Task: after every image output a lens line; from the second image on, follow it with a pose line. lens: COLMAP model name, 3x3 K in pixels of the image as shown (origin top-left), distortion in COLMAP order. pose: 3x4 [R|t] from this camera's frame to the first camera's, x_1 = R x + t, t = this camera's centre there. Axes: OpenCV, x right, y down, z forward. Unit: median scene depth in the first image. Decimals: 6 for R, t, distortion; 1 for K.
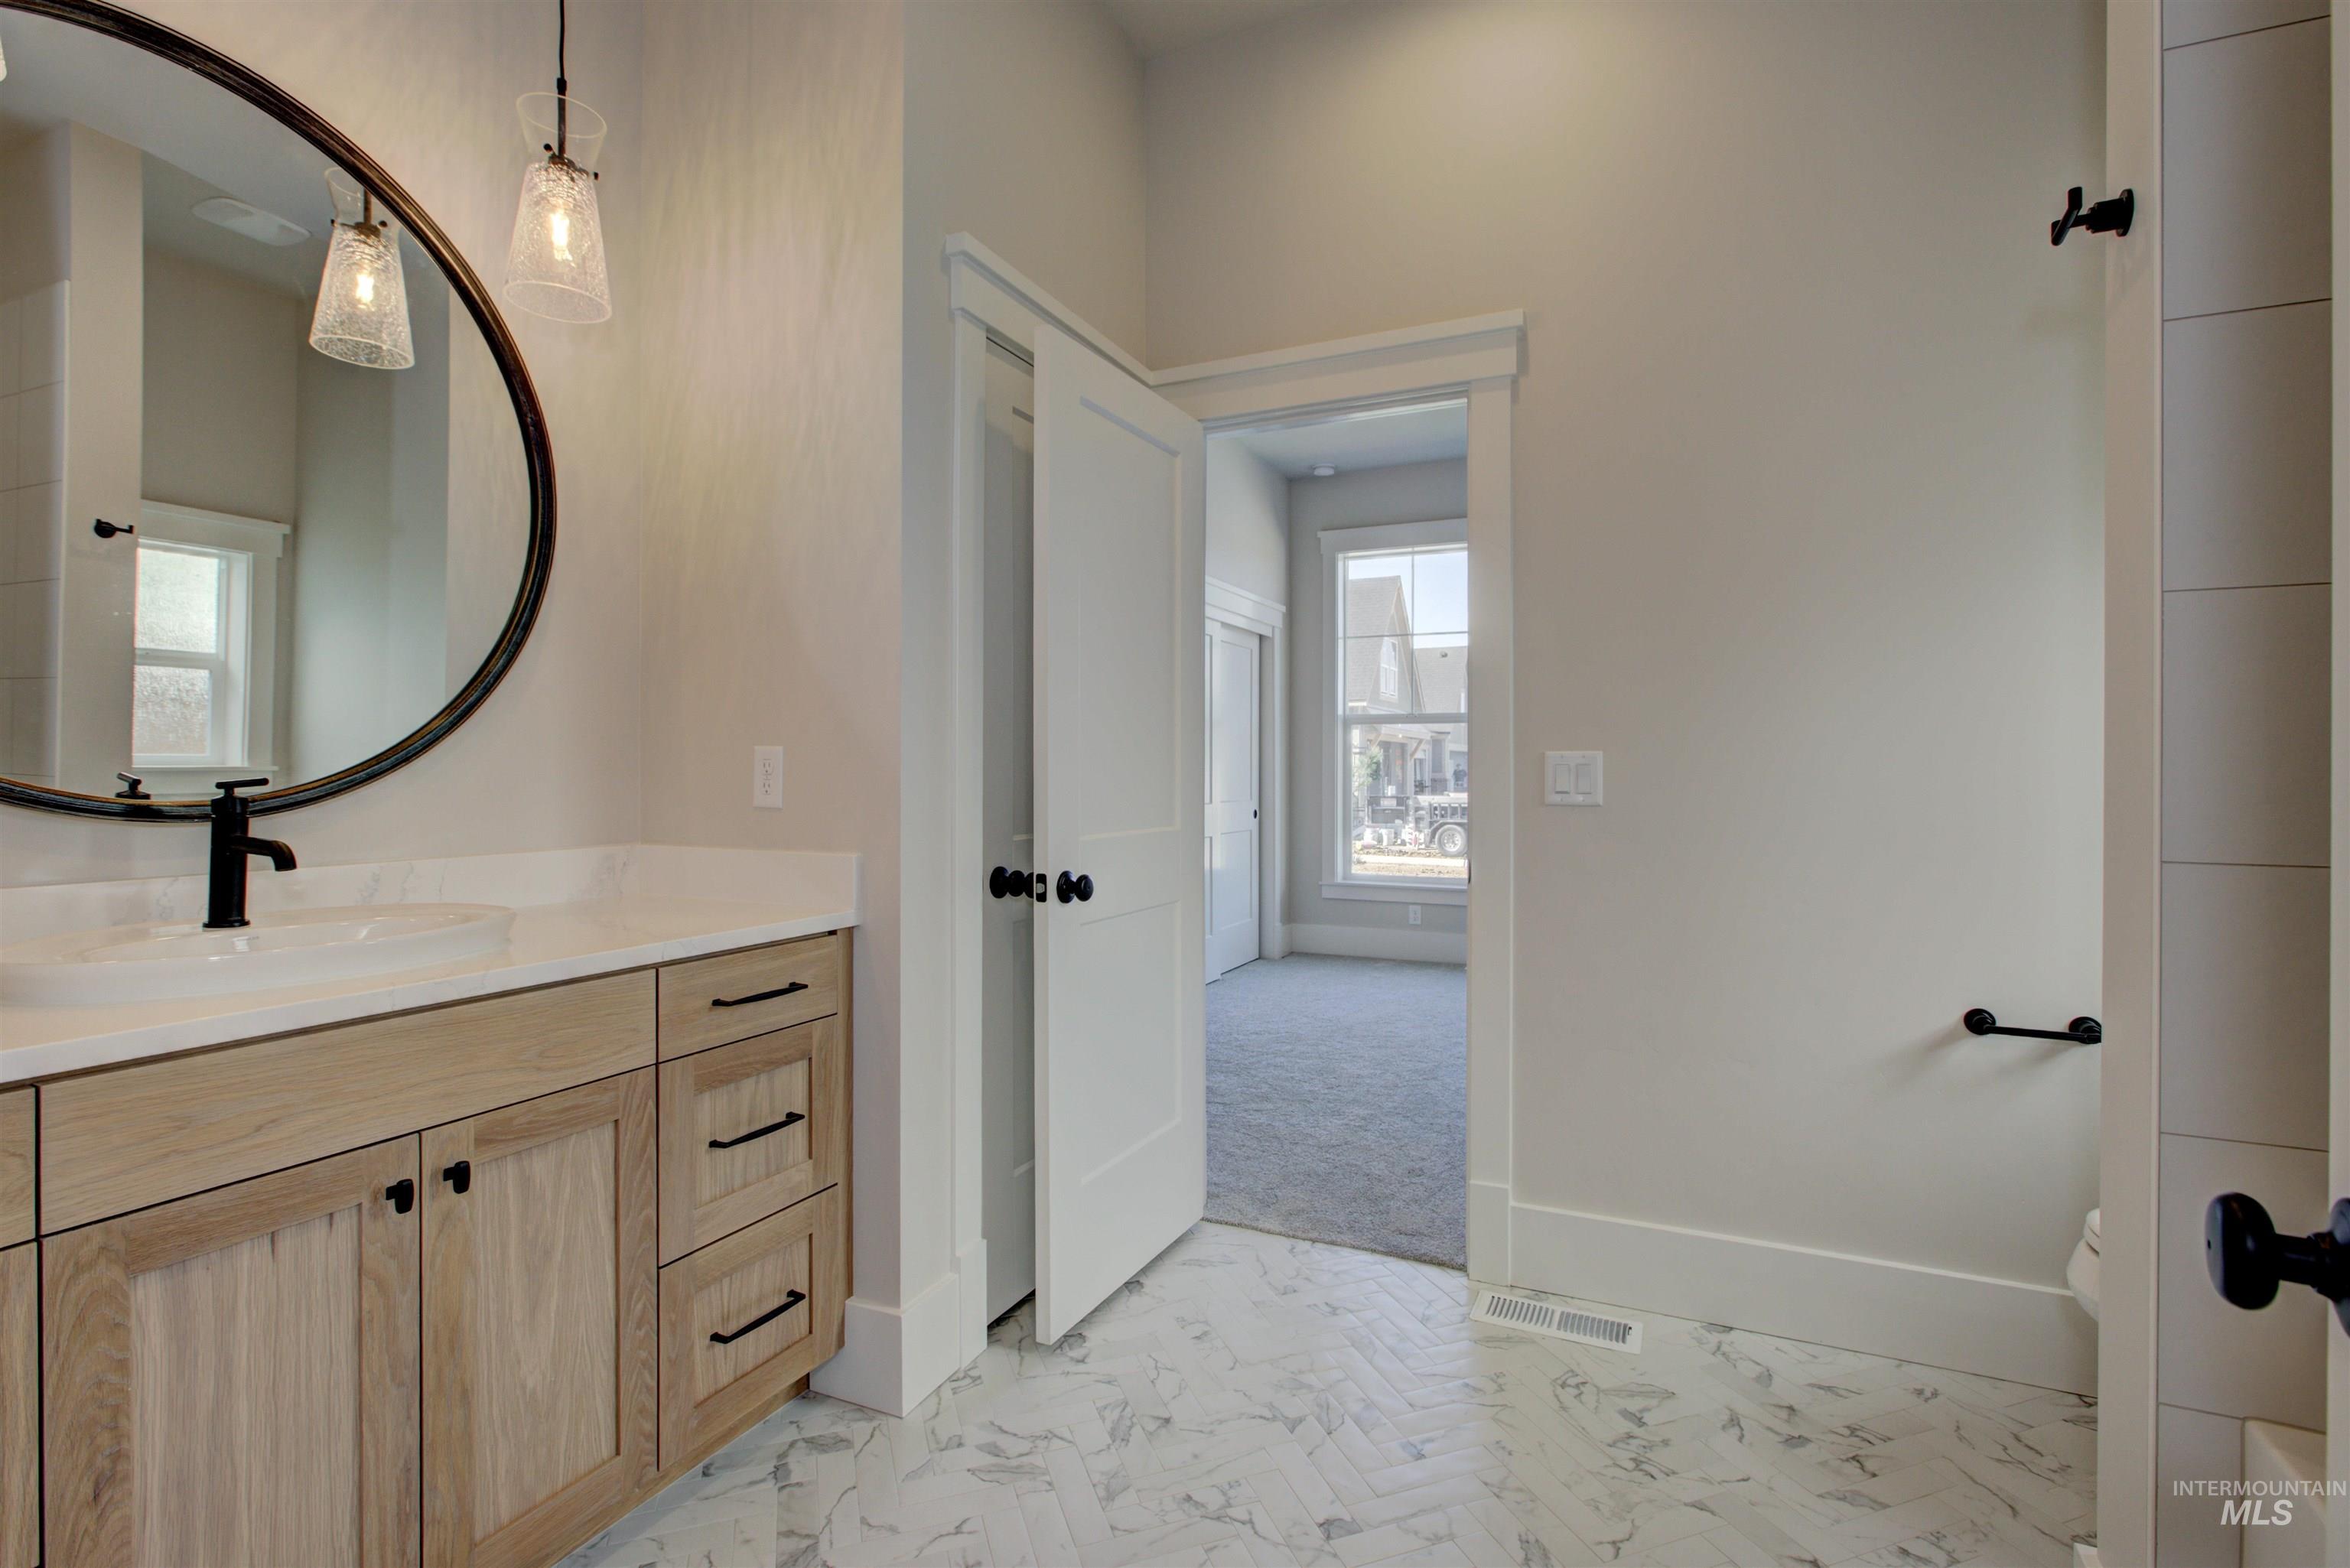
lens RADIAL K [[1088.5, 0, 1187.9], [0, 1088.5, 775.8], [0, 0, 1]] dist [-0.001543, 0.000847]
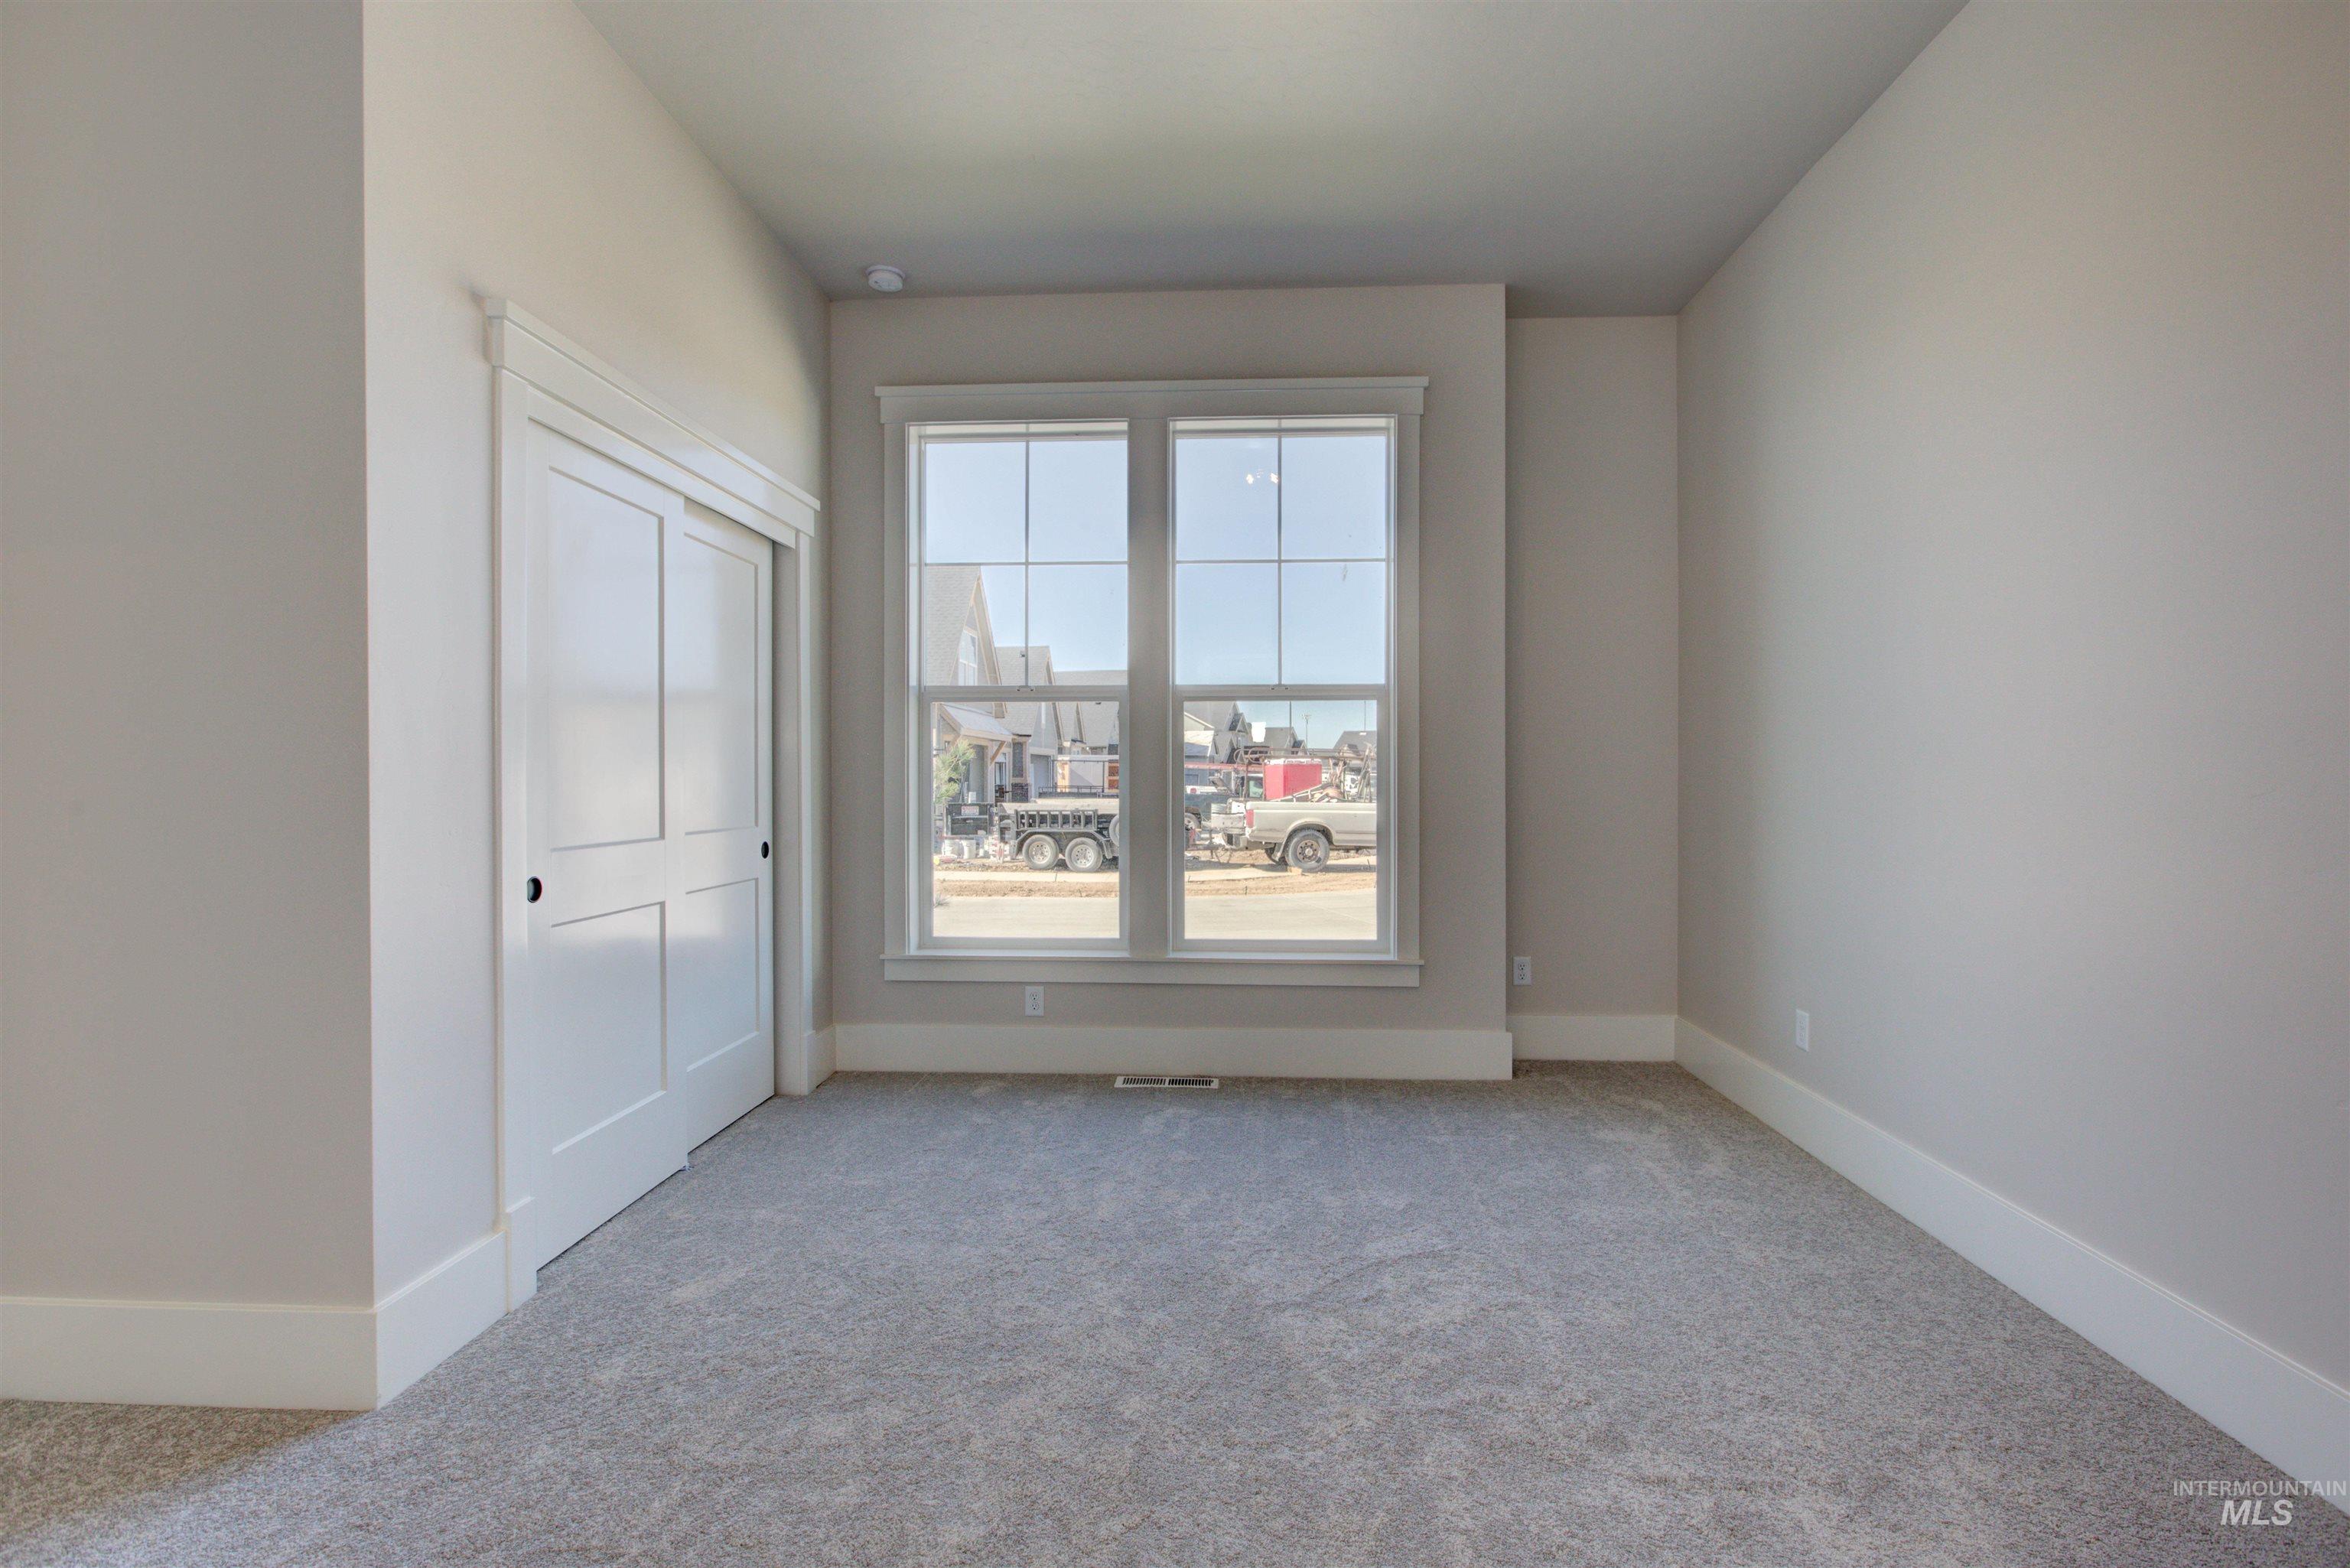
lens RADIAL K [[1088.5, 0, 1187.9], [0, 1088.5, 775.8], [0, 0, 1]] dist [-0.001543, 0.000847]
pose [[0.926796, -0.002882, 0.375554, 0.016417], [0.004502, 0.999984, -0.003437, -0.000351], [-0.375538, 0.004876, 0.926794, 0.116345]]
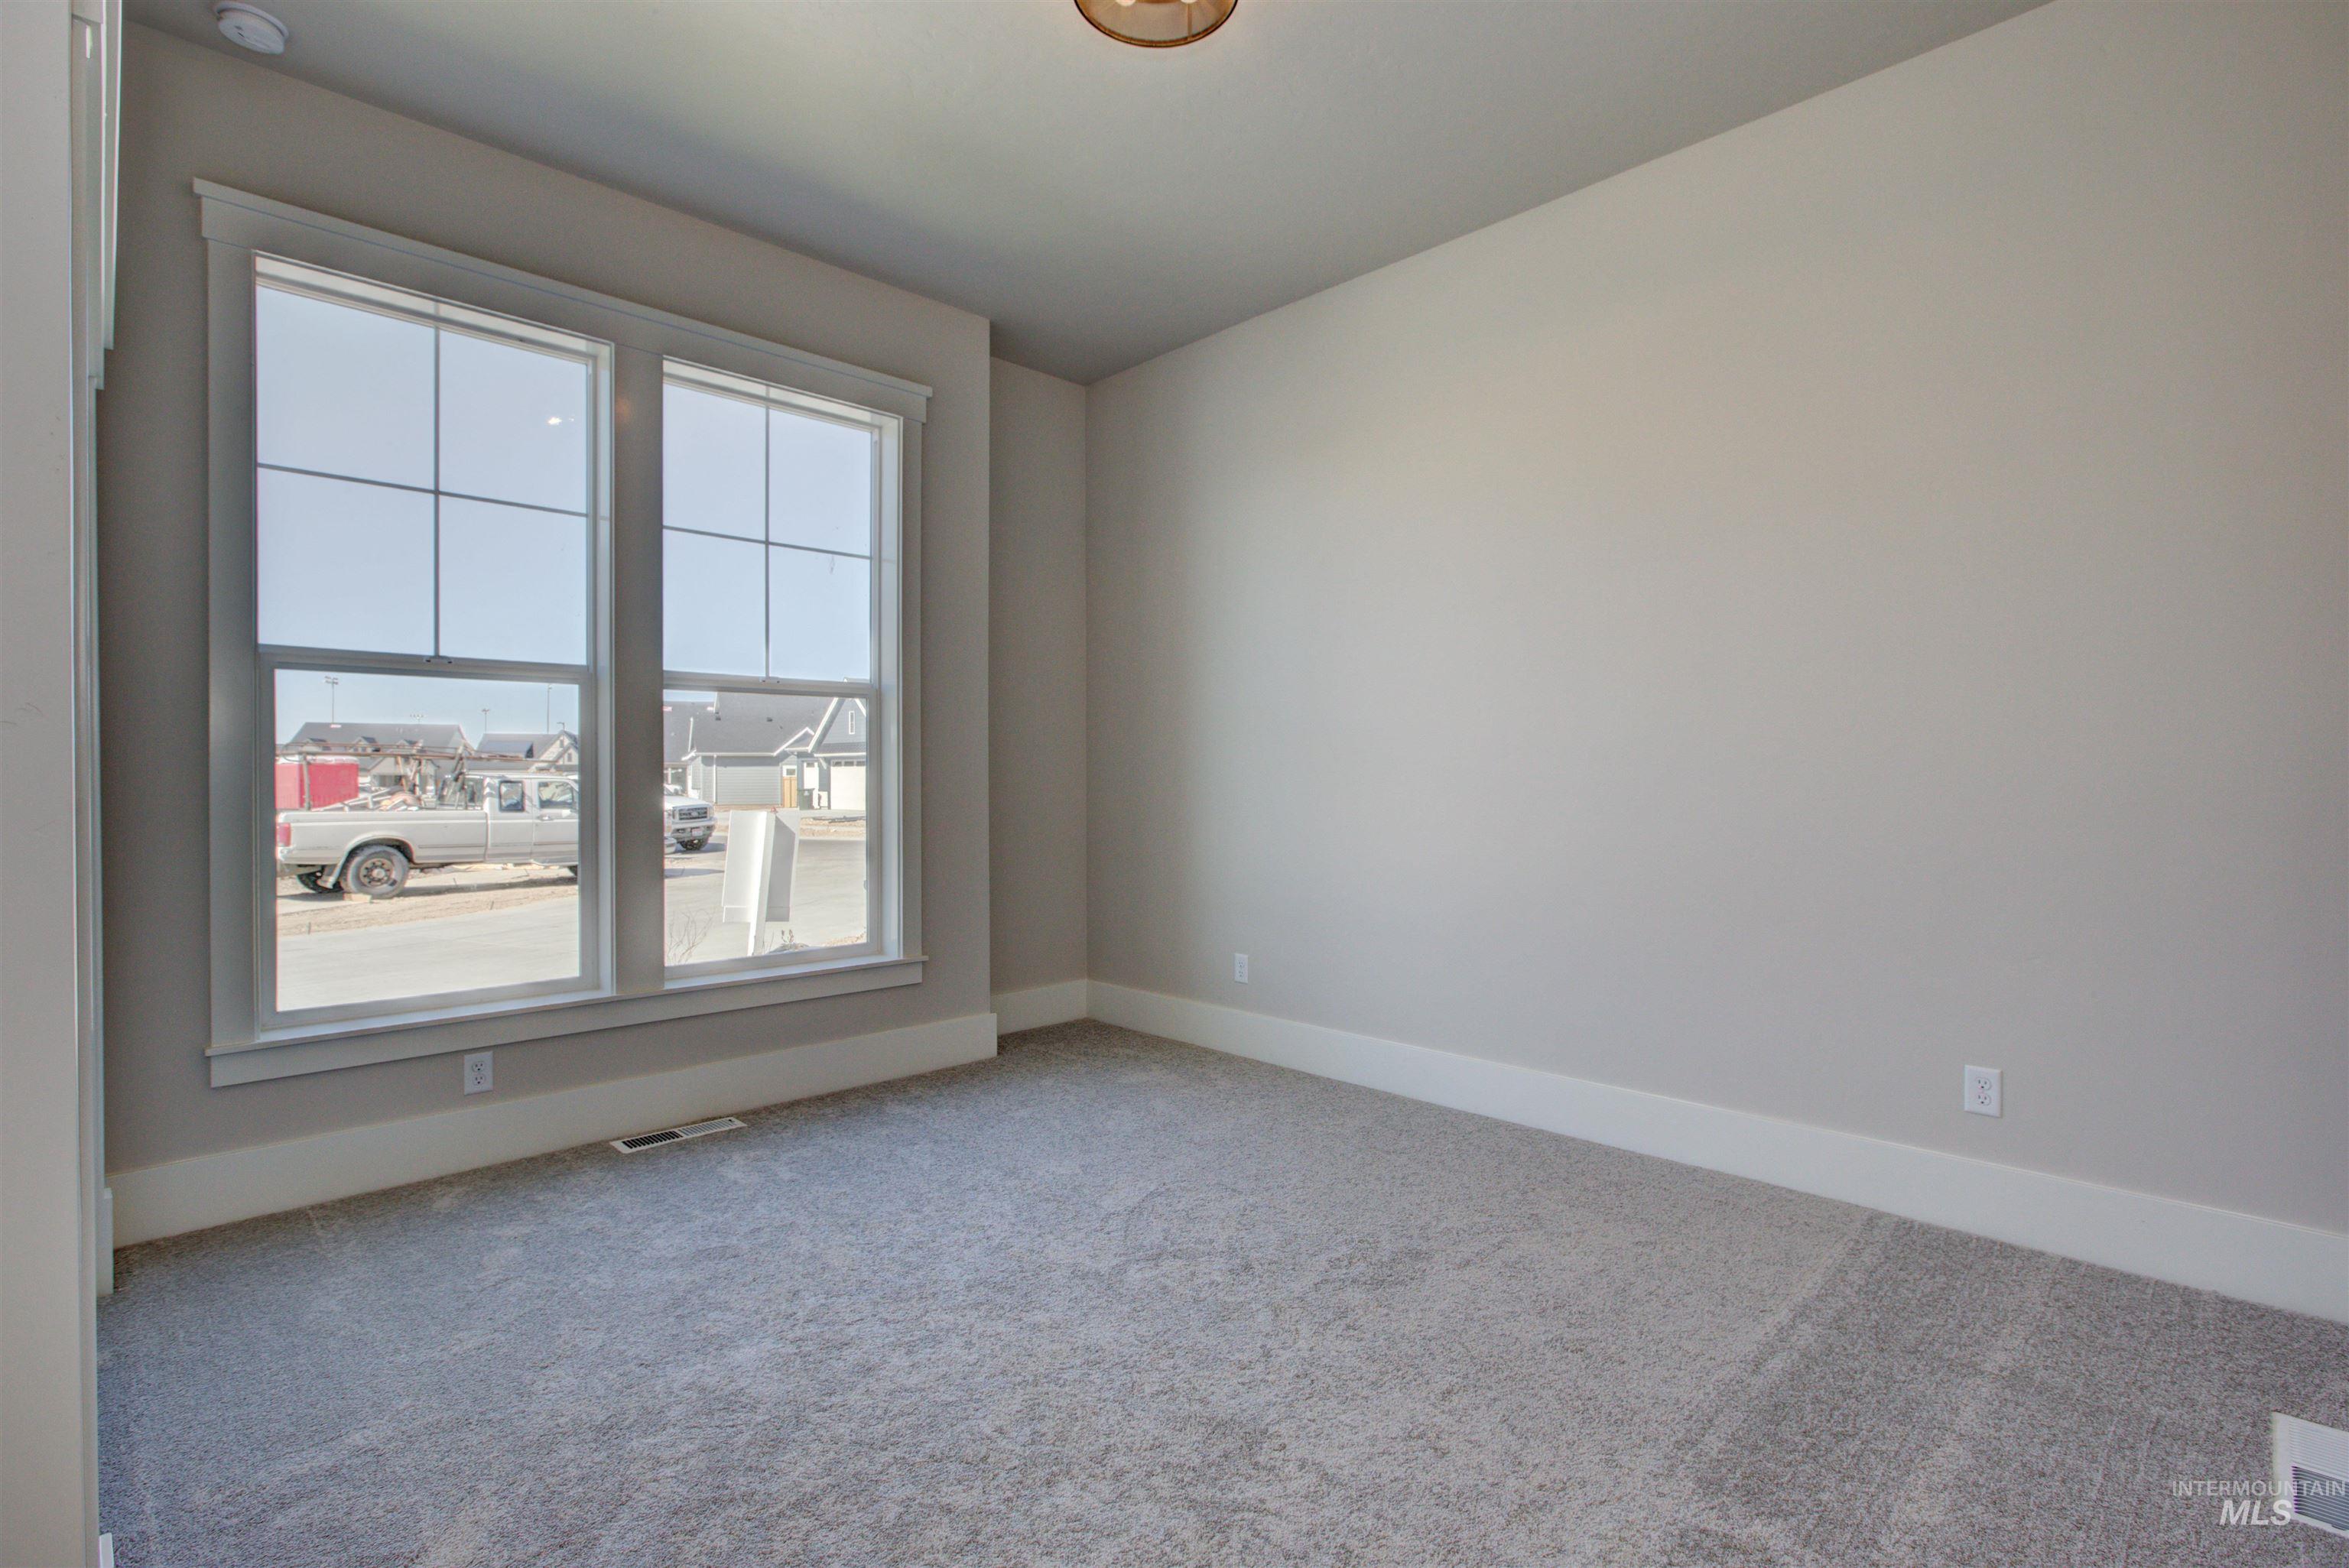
lens RADIAL K [[1088.0, 0, 1187.4], [0, 1088.0, 775.8], [0, 0, 1]] dist [-0.001543, 0.000847]
pose [[0.352486, -0.002239, 0.935814, -0.040293], [0.007000, 0.999975, -0.000244, -0.000464], [-0.935791, 0.006636, 0.352493, 0.165119]]
